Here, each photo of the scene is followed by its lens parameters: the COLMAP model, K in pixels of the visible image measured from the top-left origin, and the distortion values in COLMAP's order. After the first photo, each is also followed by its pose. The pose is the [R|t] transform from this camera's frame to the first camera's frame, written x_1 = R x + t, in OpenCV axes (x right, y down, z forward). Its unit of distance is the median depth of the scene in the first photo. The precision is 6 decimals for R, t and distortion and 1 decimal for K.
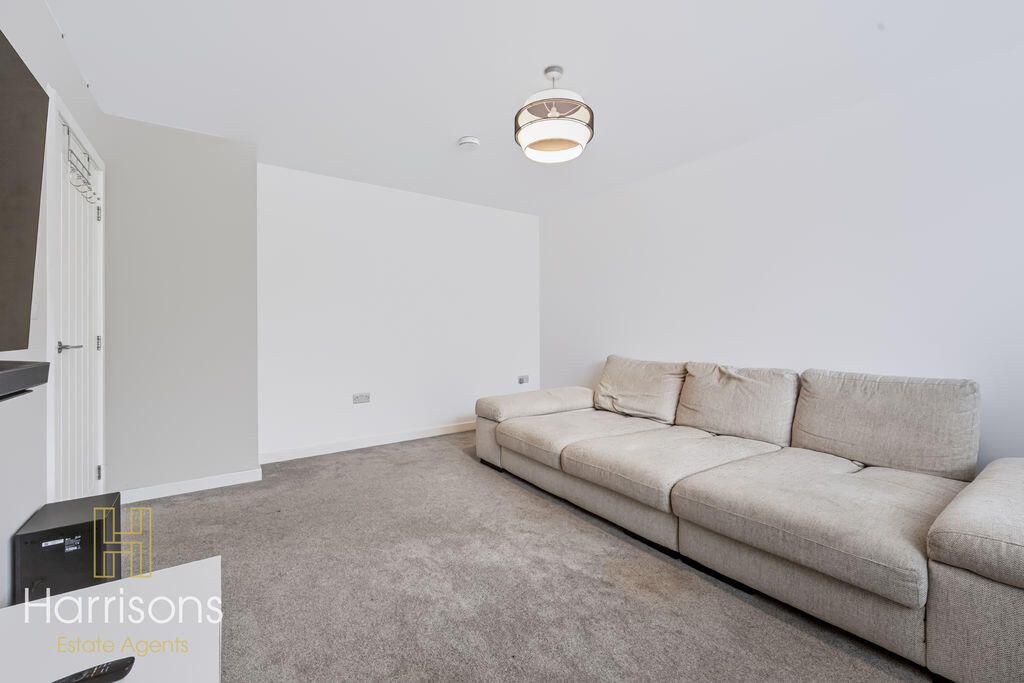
lens RADIAL K [[425.9, 0, 513.0], [0, 425.9, 332.7], [0, 0, 1]] dist [-0.000439, -0.000242]
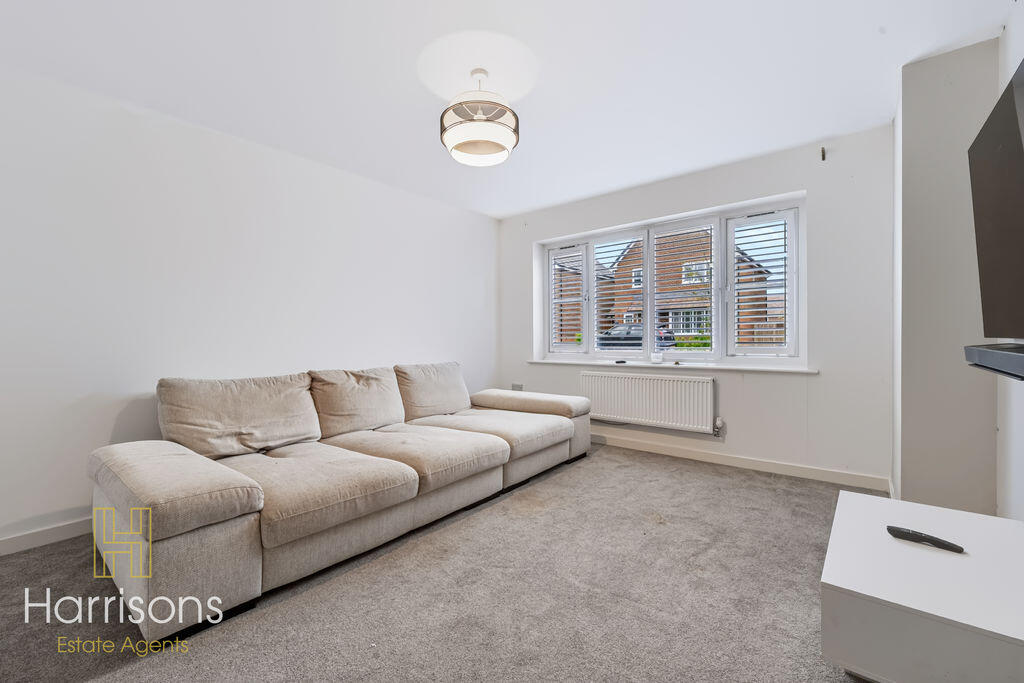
lens RADIAL K [[425.9, 0, 513.0], [0, 425.9, 332.7], [0, 0, 1]] dist [-0.000439, -0.000242]
pose [[-0.268757, 0.004031, 0.963199, -0.897659], [0.007654, 0.999969, -0.002049, -0.018853], [-0.963177, 0.006822, -0.268780, 1.171679]]
